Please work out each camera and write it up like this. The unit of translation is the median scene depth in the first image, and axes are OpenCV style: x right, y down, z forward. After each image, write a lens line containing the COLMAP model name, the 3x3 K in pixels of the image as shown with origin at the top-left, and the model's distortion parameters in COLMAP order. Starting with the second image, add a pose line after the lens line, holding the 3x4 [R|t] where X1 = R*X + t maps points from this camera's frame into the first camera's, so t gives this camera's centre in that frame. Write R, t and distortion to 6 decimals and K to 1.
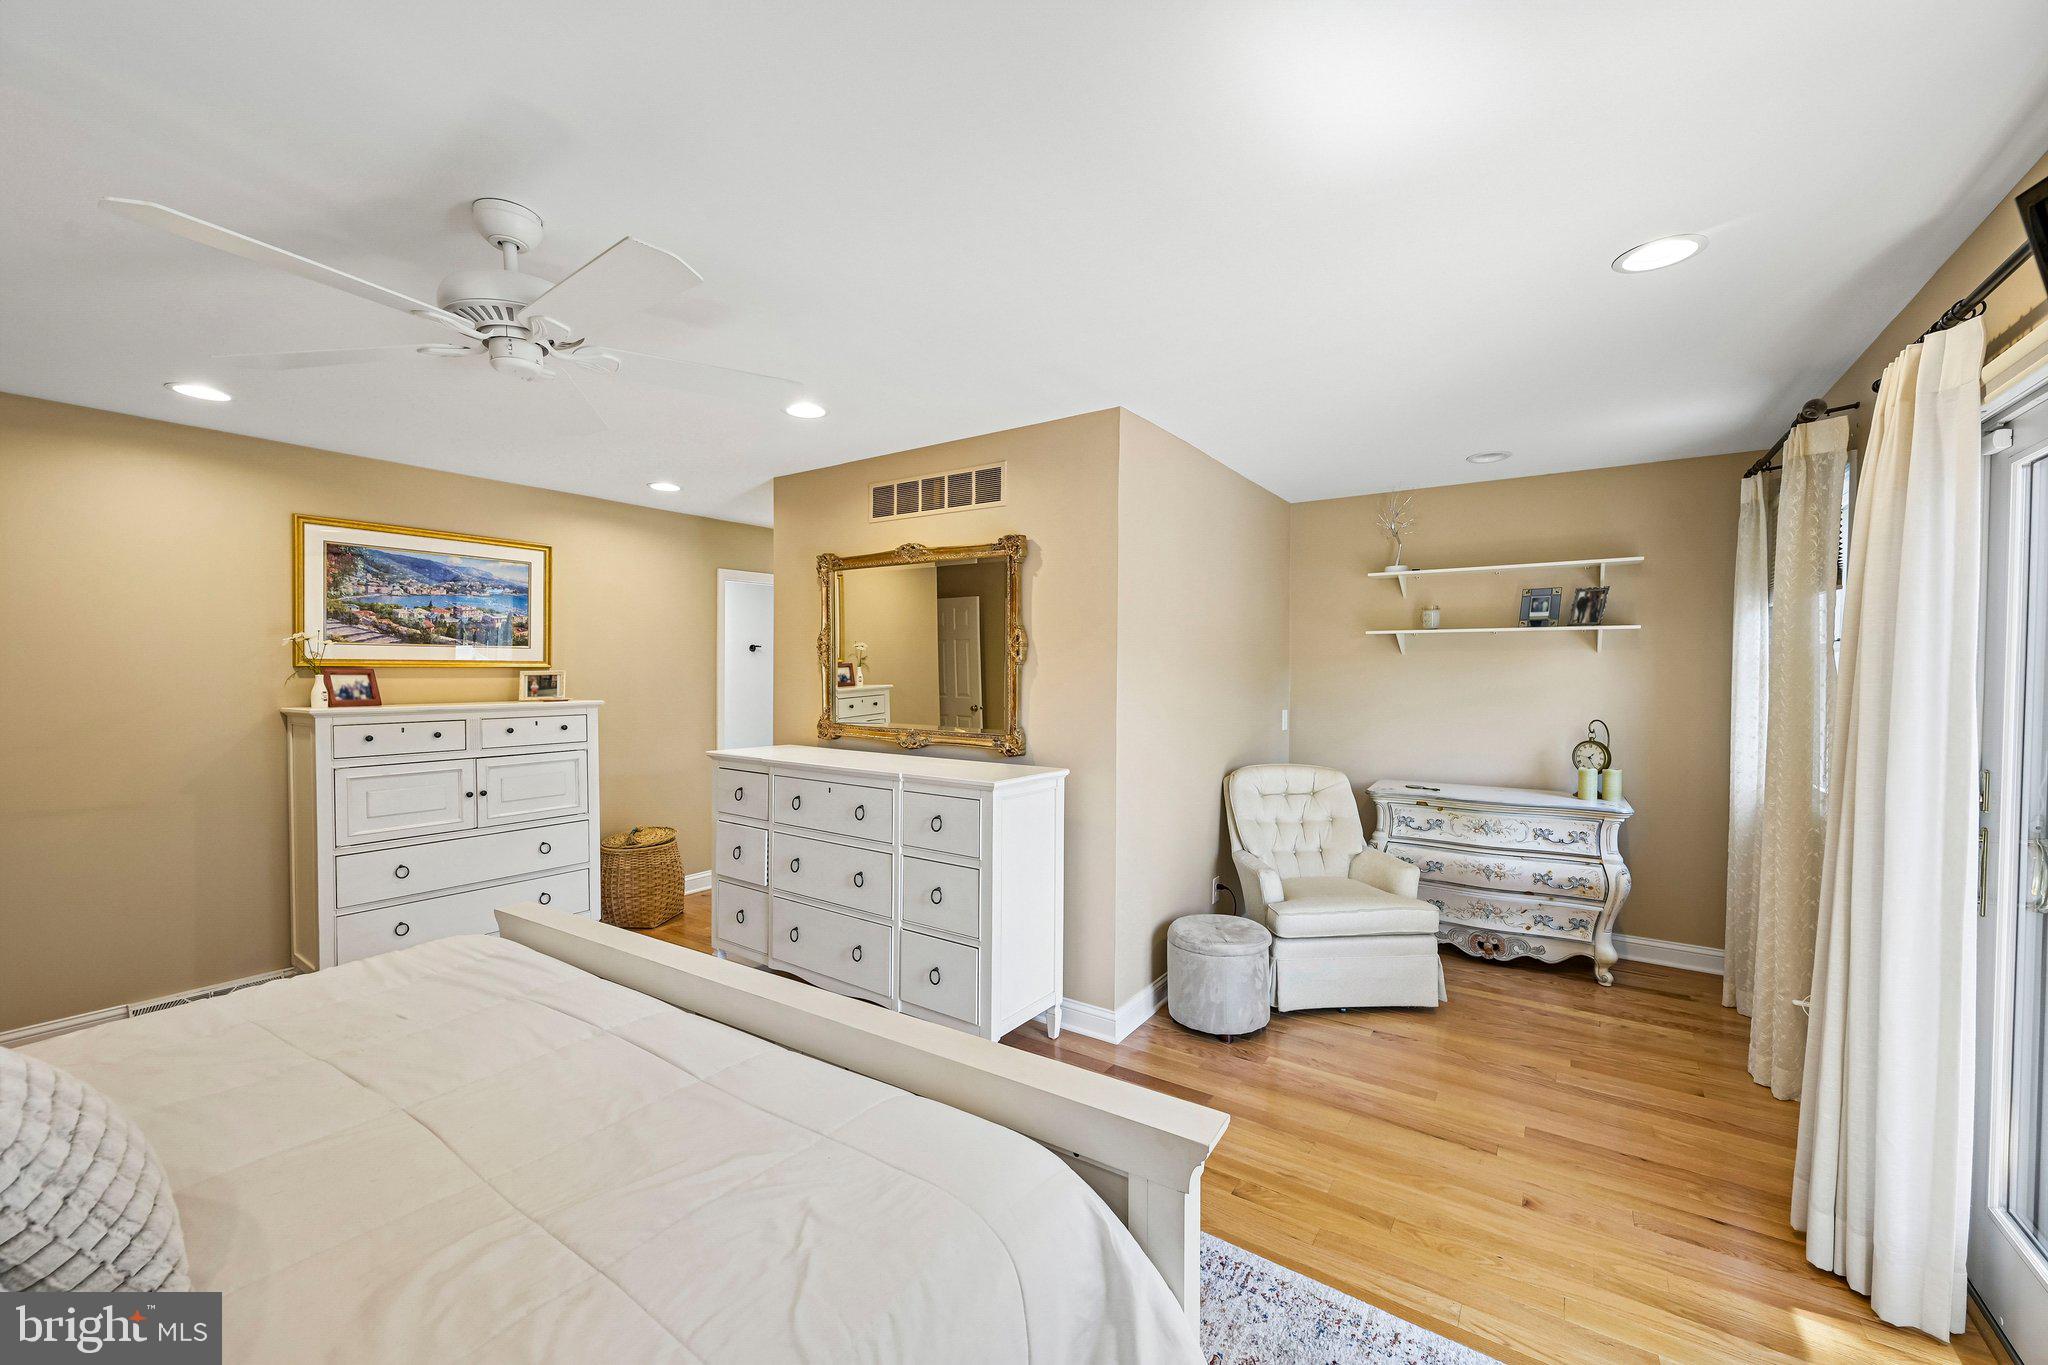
lens RADIAL K [[803.5, 0, 1026.2], [0, 803.5, 685.3], [0, 0, 1]] dist [0.000220, -0.000125]
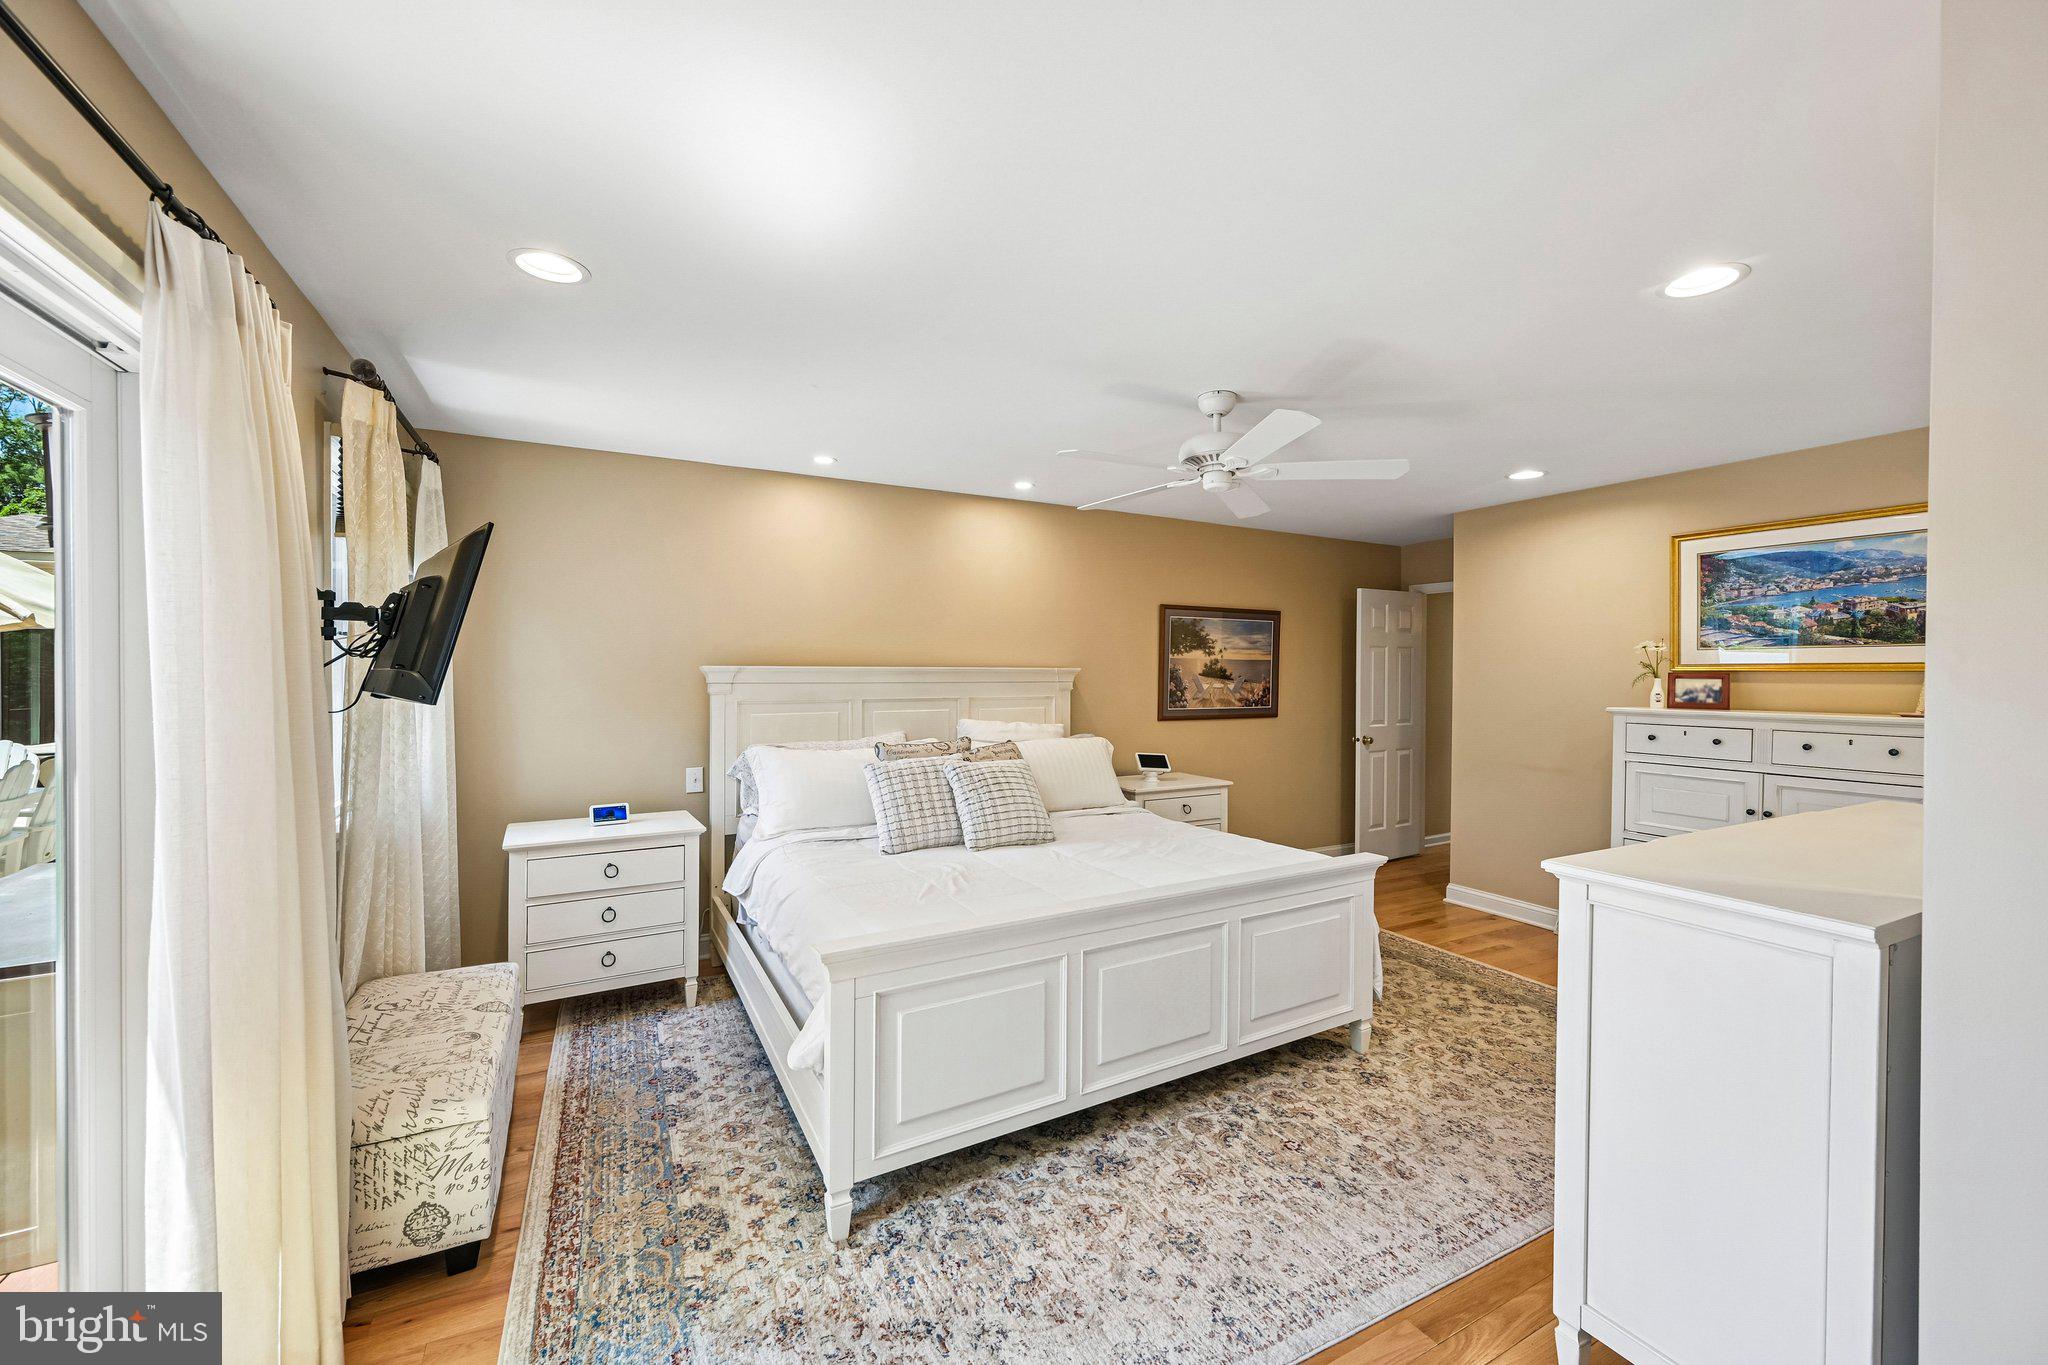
lens RADIAL K [[803.5, 0, 1023.5], [0, 803.5, 684.6], [0, 0, 1]] dist [0.000220, -0.000125]
pose [[-0.453271, 0.005647, -0.891355, 0.473555], [-0.022776, 0.999580, 0.017914, -0.004125], [0.891082, 0.028421, -0.452952, 0.669013]]
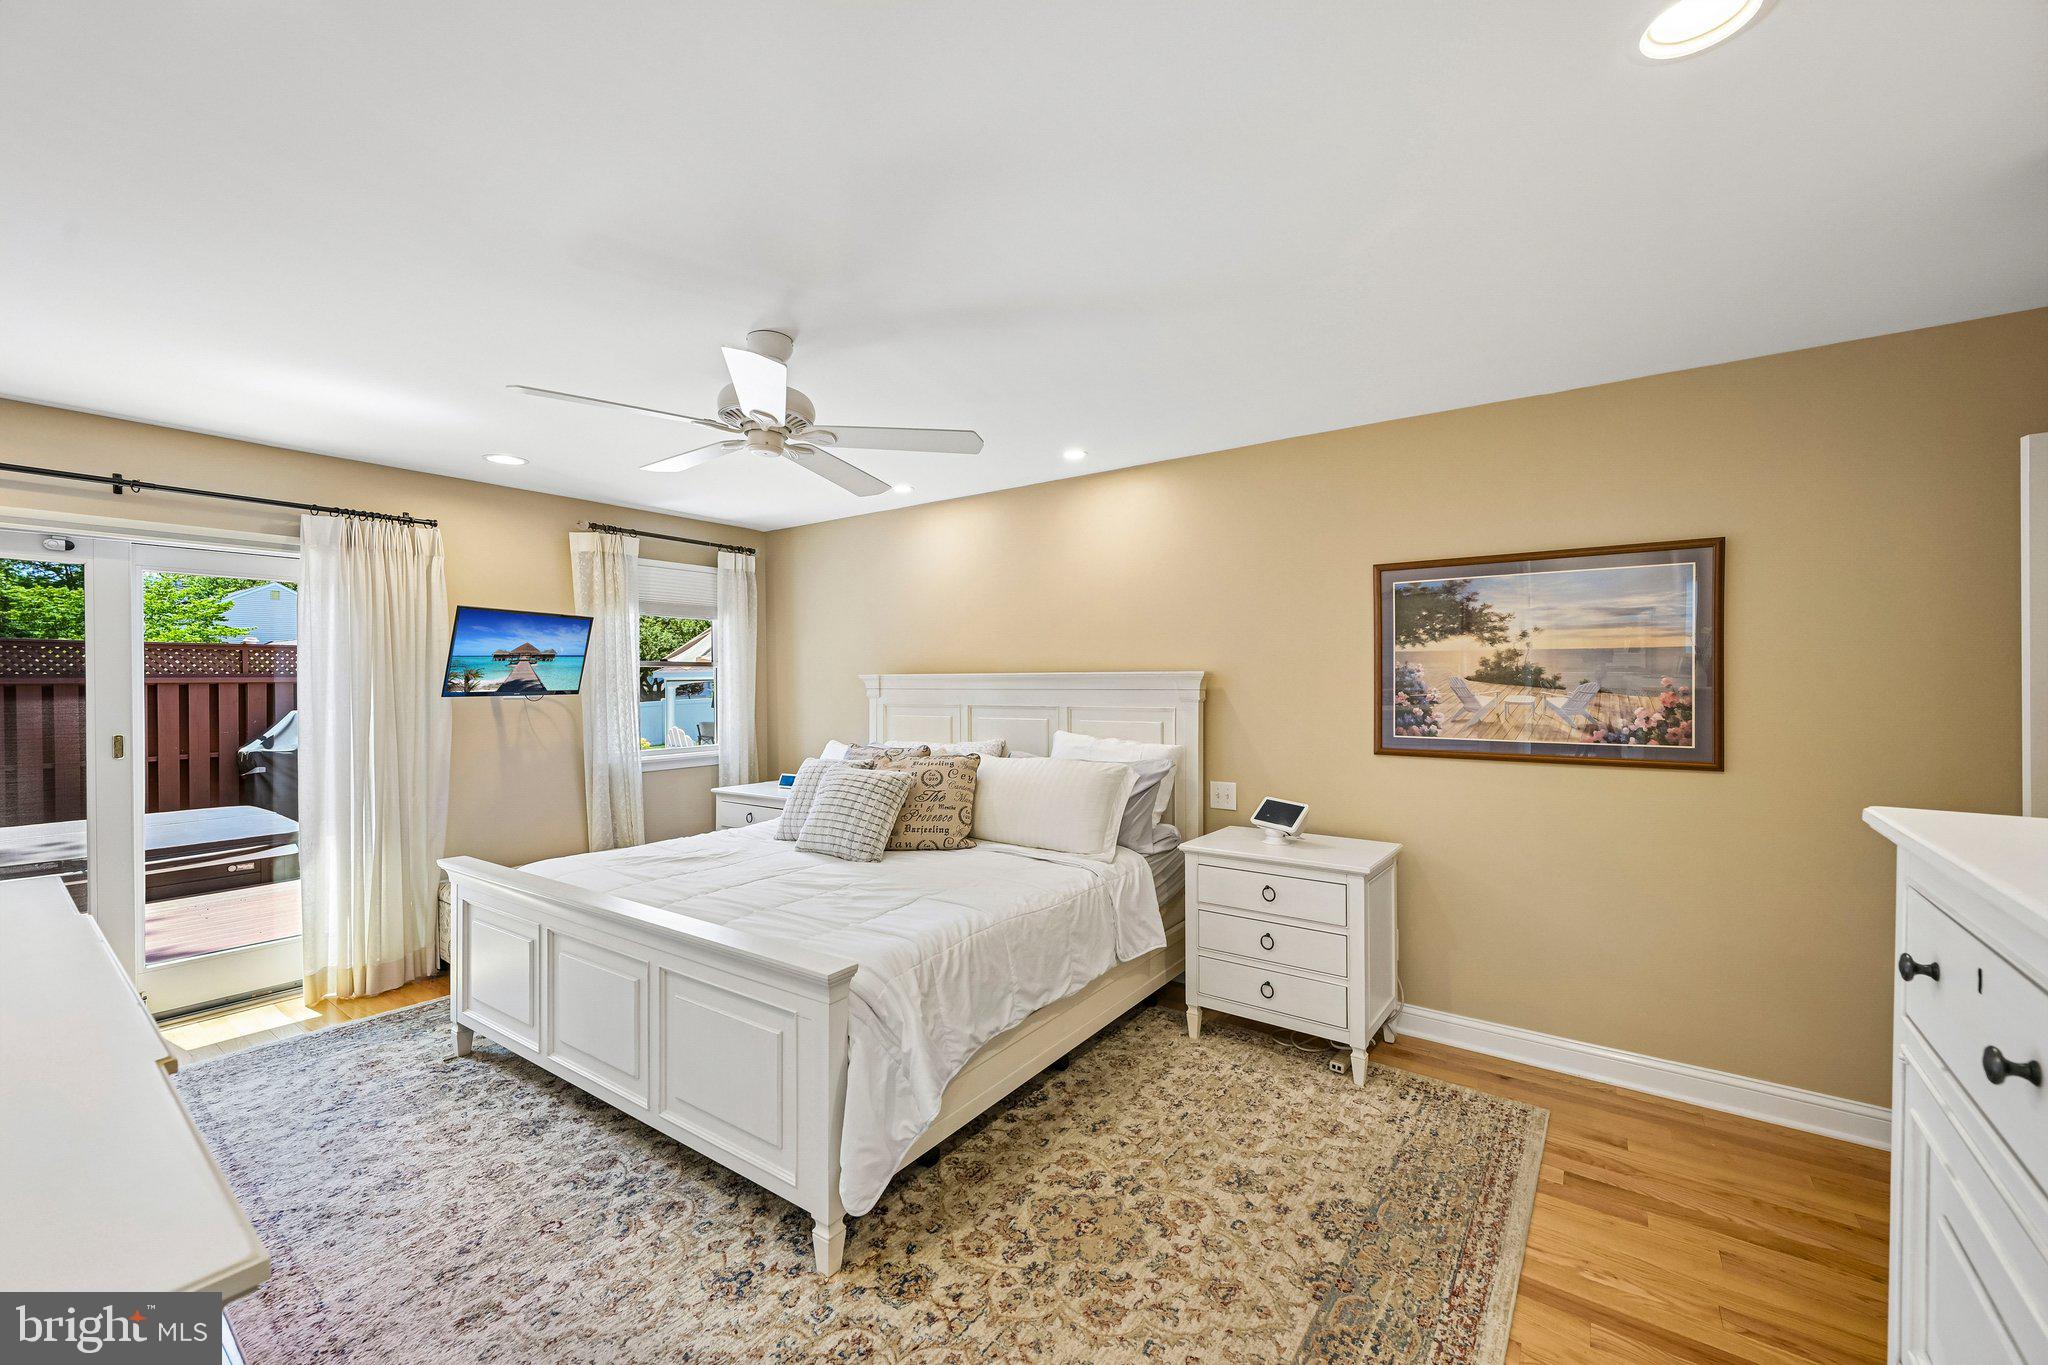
lens RADIAL K [[803.5, 0, 1021.8], [0, 803.5, 685.0], [0, 0, 1]] dist [0.000220, -0.000125]
pose [[-0.999814, -0.001026, 0.019241, -0.517972], [-0.000516, 0.999650, 0.026454, -0.018390], [-0.019262, 0.026439, -0.999465, 1.113592]]
